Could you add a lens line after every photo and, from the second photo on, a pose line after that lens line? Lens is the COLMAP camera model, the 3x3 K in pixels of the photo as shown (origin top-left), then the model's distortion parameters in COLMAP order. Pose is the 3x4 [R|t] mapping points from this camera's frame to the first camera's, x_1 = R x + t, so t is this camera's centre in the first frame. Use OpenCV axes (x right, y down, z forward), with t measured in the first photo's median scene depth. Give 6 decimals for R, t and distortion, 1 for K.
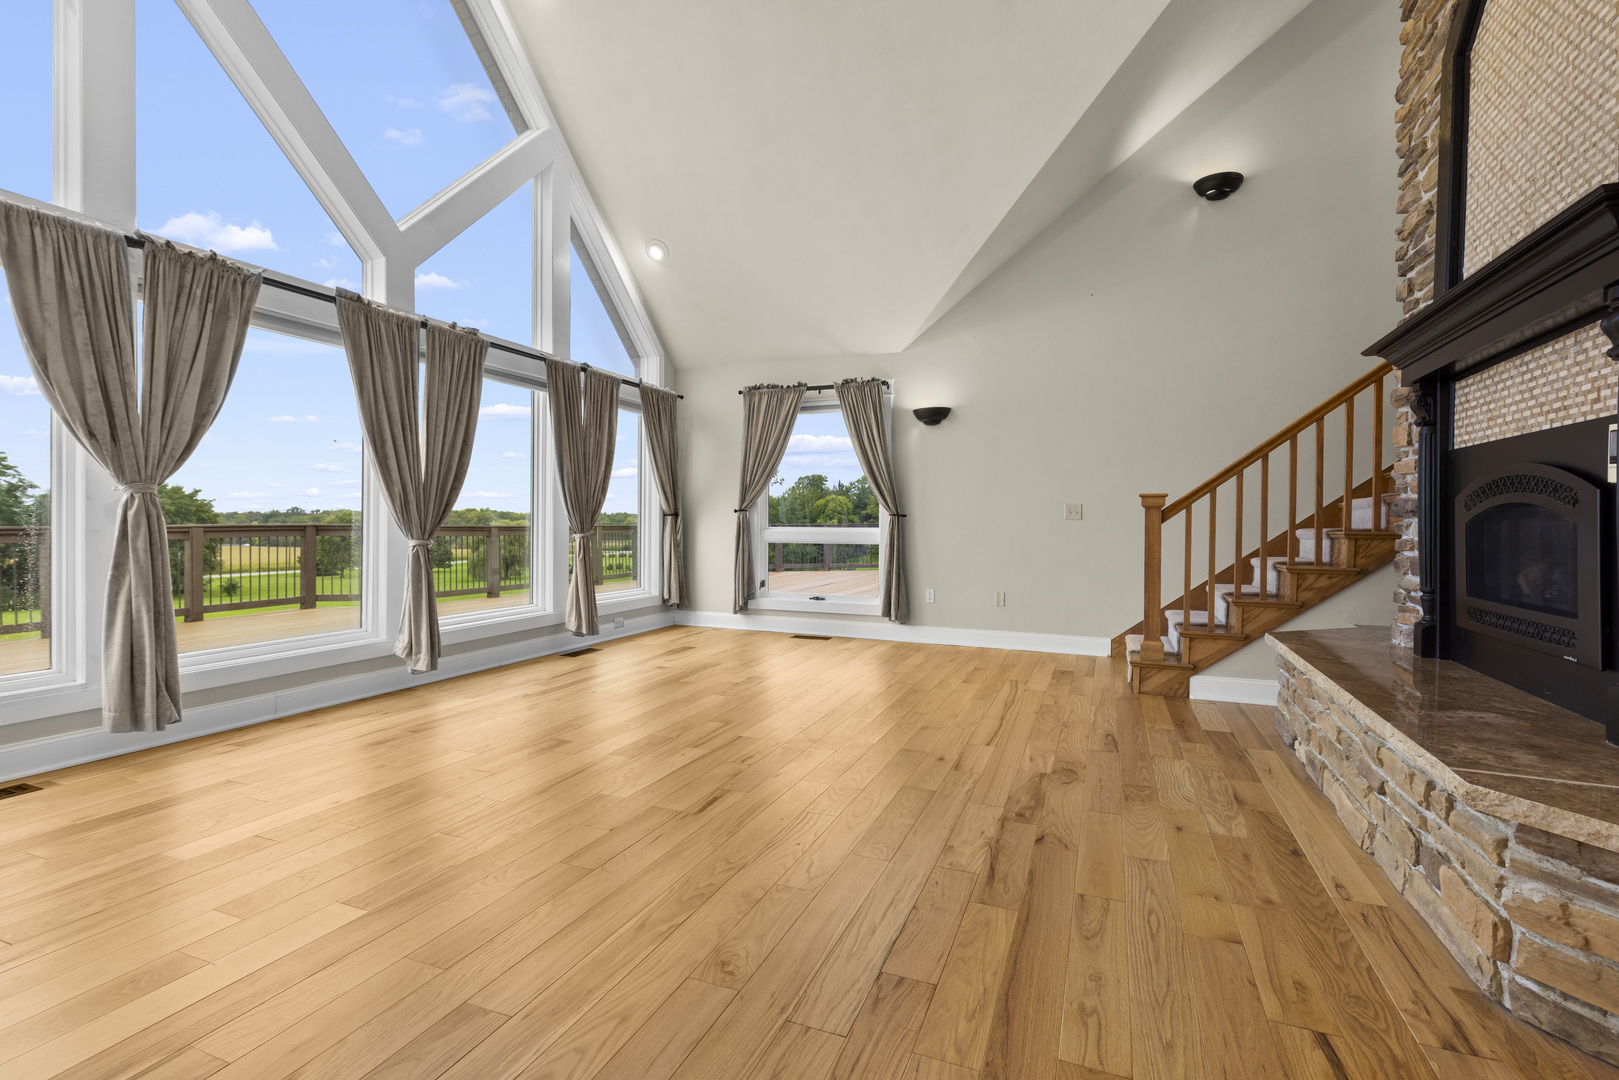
lens RADIAL K [[733.4, 0, 810.6], [0, 733.4, 529.3], [0, 0, 1]] dist [0.004007, 0.000591]
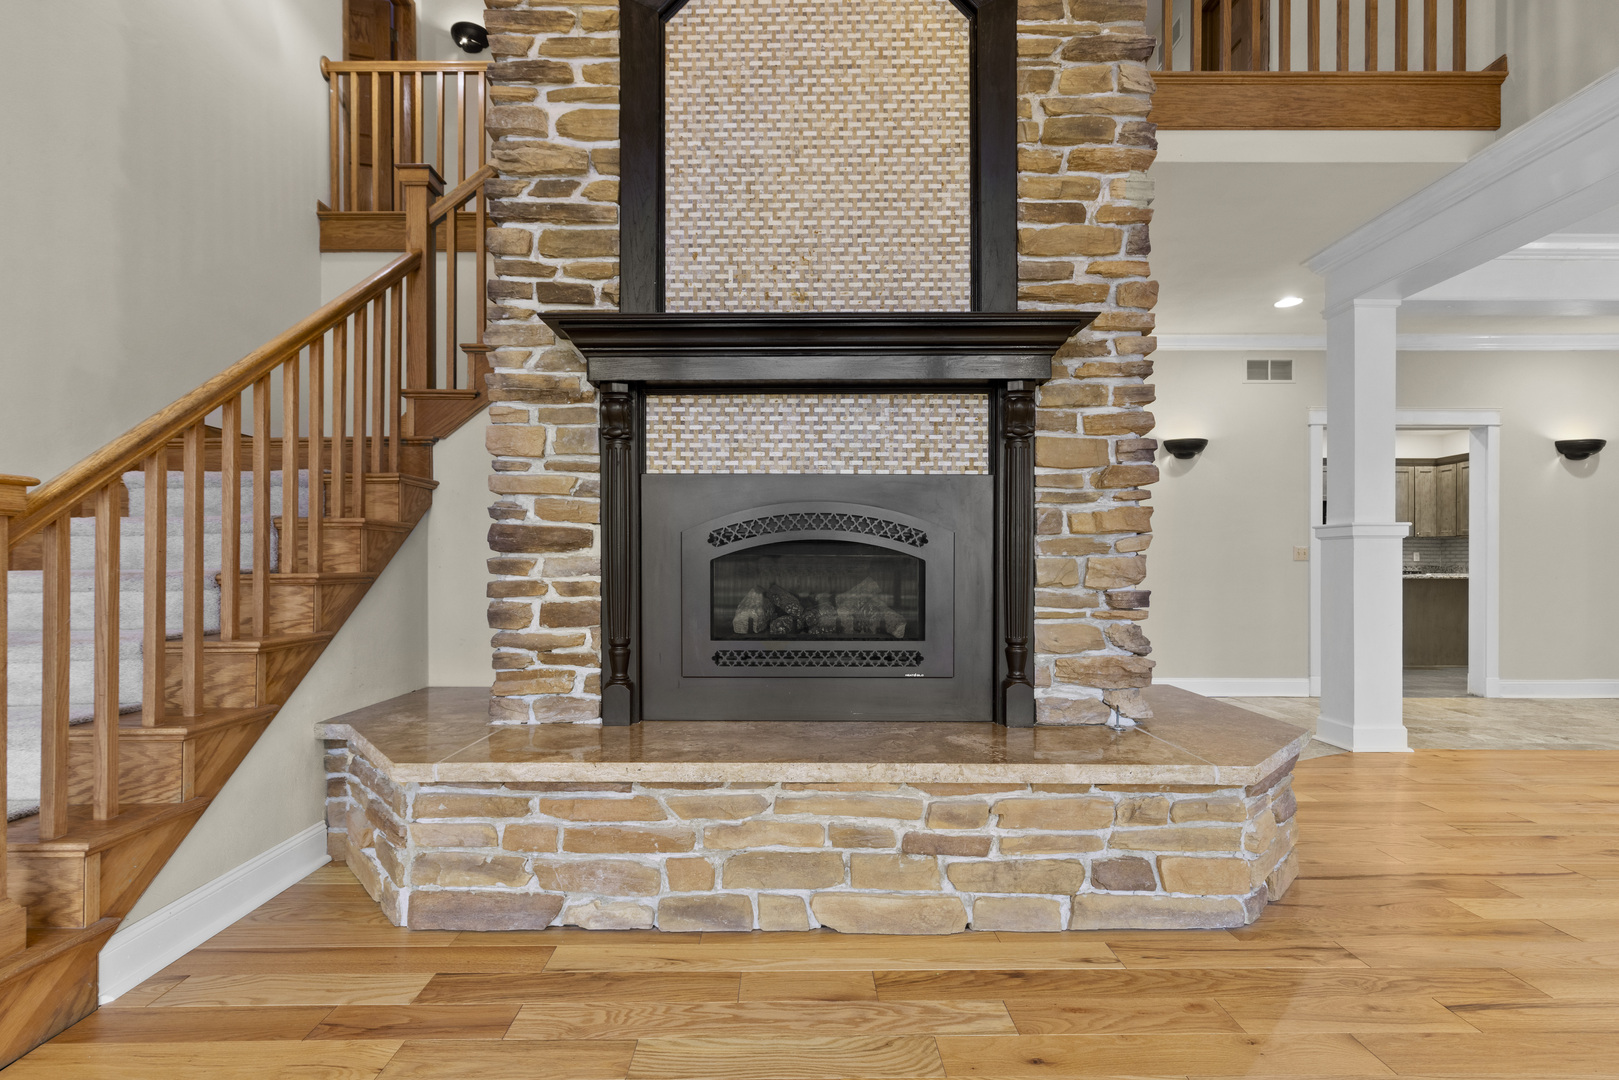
lens RADIAL K [[733.4, 0, 803.4], [0, 733.4, 570.3], [0, 0, 1]] dist [0.004007, 0.000591]
pose [[-0.383728, -0.011155, 0.923379, 0.019111], [0.008038, 0.999849, 0.015419, -0.009758], [-0.923411, 0.013339, -0.383580, 1.414406]]
